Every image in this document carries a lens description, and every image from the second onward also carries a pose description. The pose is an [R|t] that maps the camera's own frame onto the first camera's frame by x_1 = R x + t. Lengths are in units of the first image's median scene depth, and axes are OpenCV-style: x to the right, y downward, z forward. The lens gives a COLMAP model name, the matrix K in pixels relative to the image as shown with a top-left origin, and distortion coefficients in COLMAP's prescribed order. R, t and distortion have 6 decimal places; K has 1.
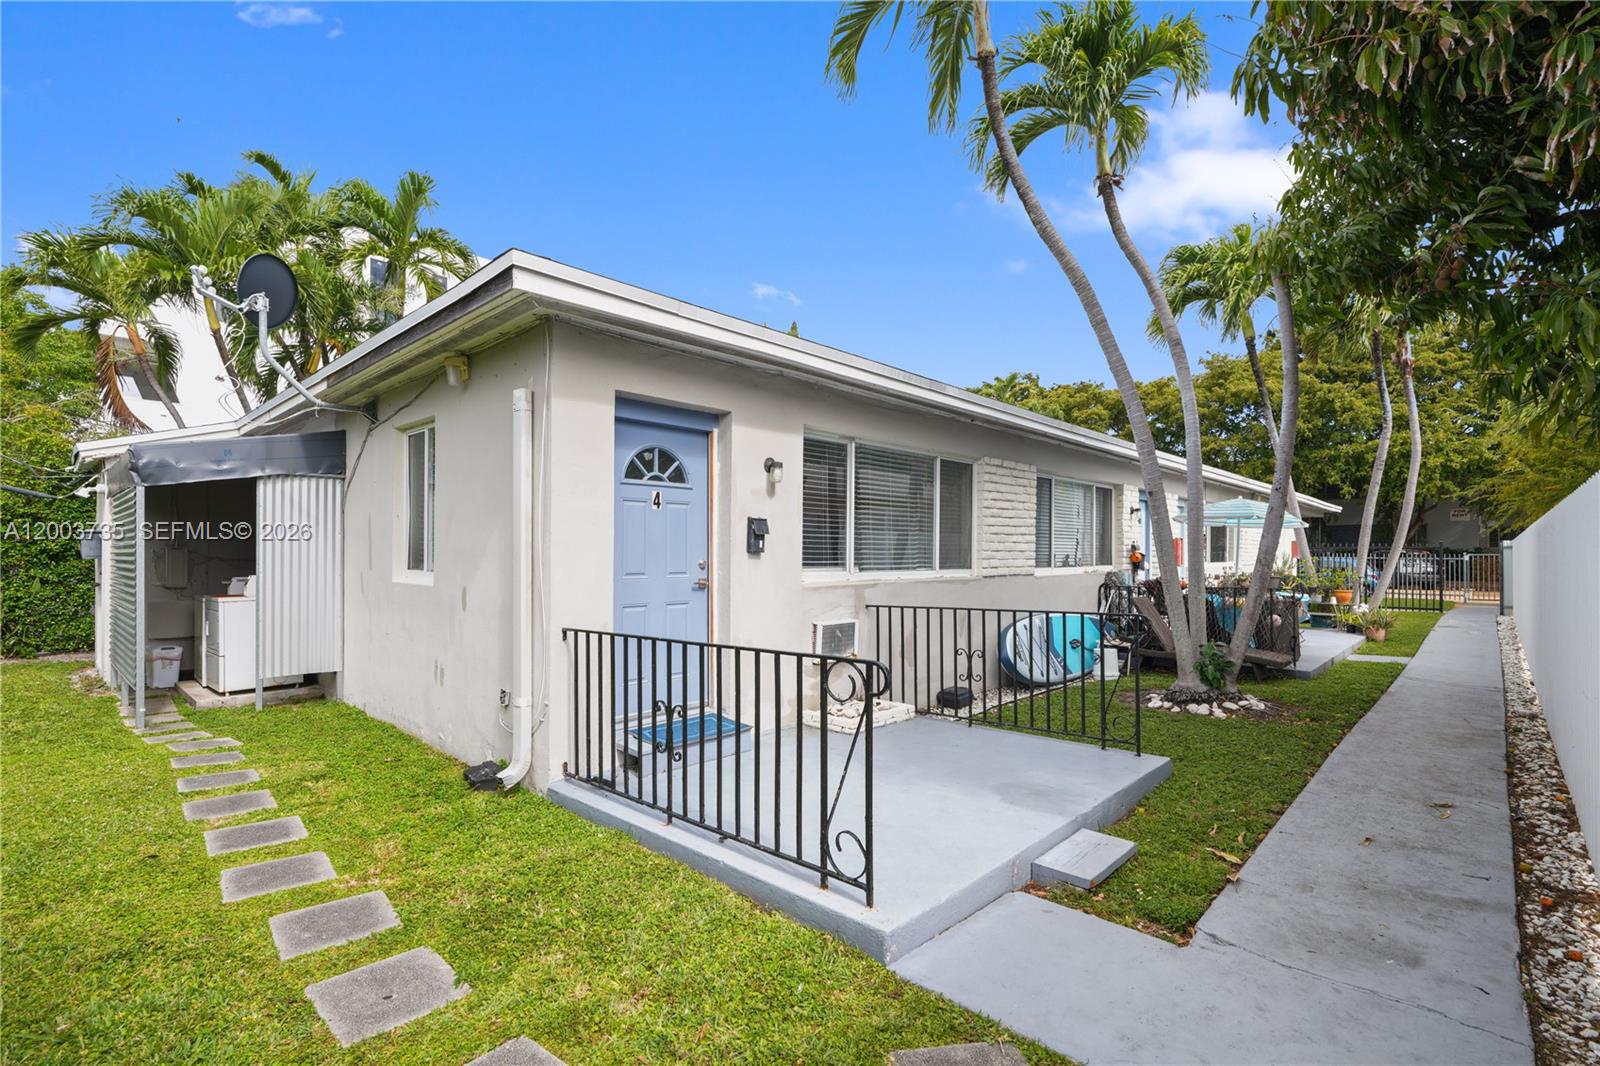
lens RADIAL K [[734.5, 0, 805.7], [0, 734.5, 549.9], [0, 0, 1]] dist [-0.006079, 0.000539]
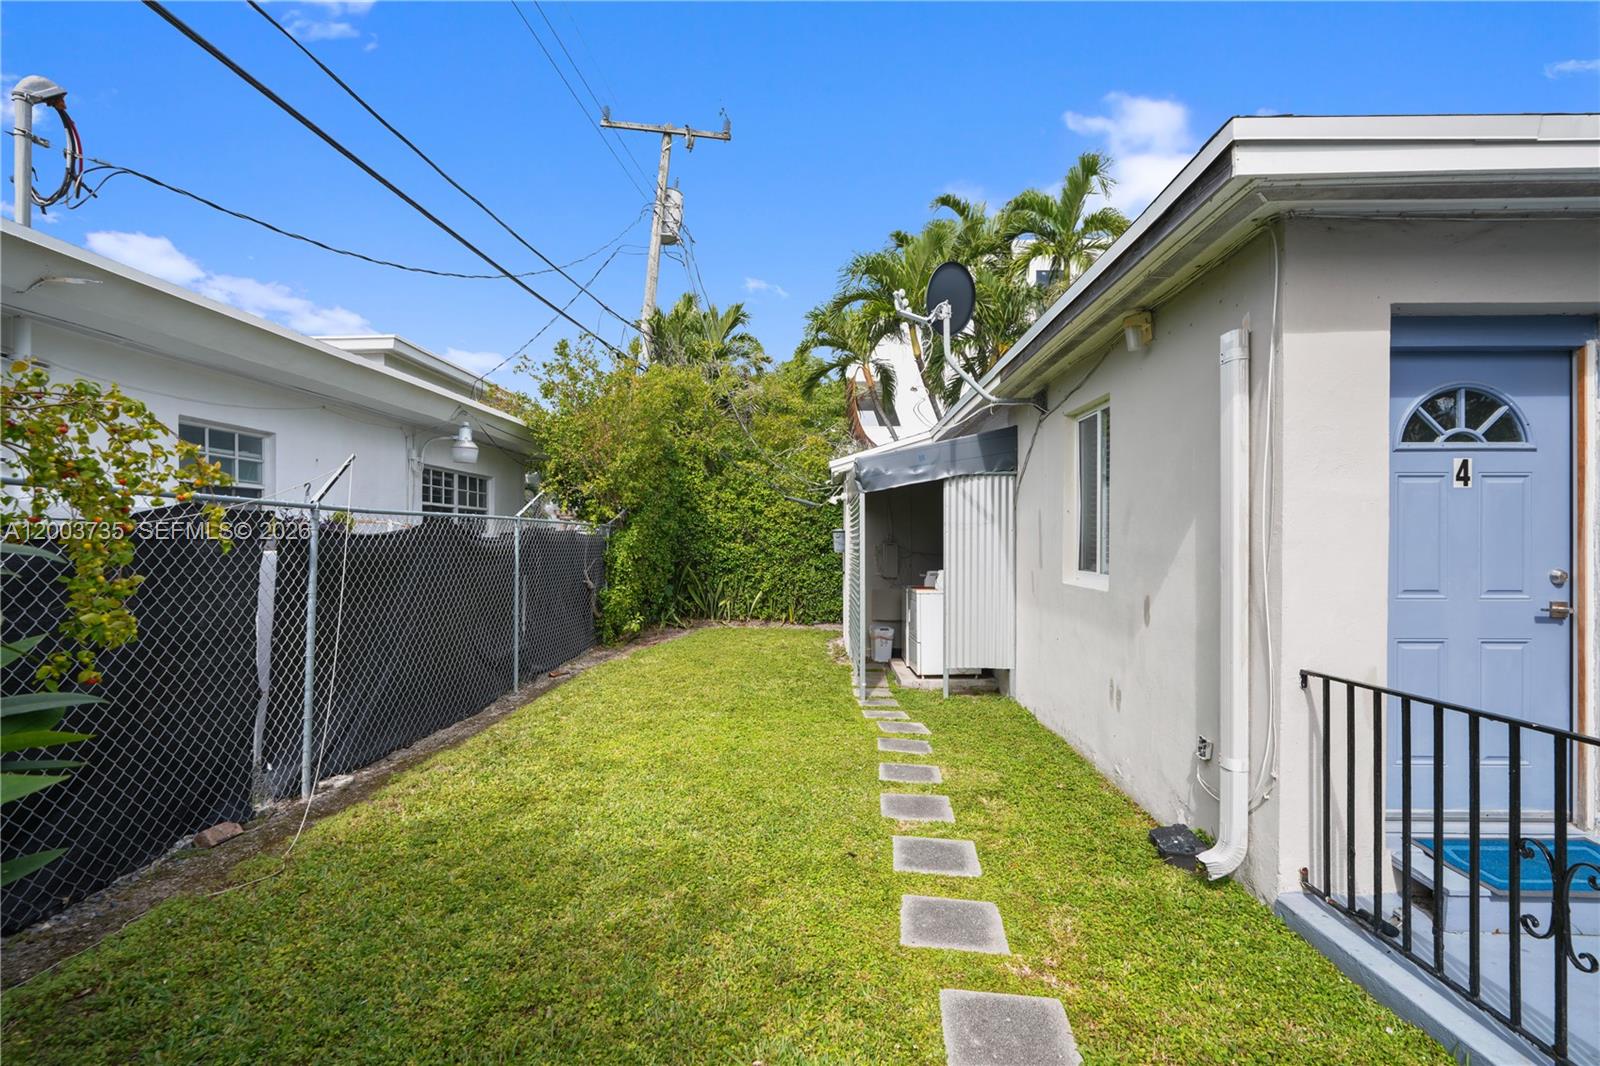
lens RADIAL K [[734.5, 0, 805.7], [0, 734.5, 549.9], [0, 0, 1]] dist [-0.006079, 0.000539]
pose [[0.667450, 0.005484, -0.744635, -0.111769], [0.004937, 0.999918, 0.011789, -0.012630], [0.744639, -0.011545, 0.667368, 0.174372]]
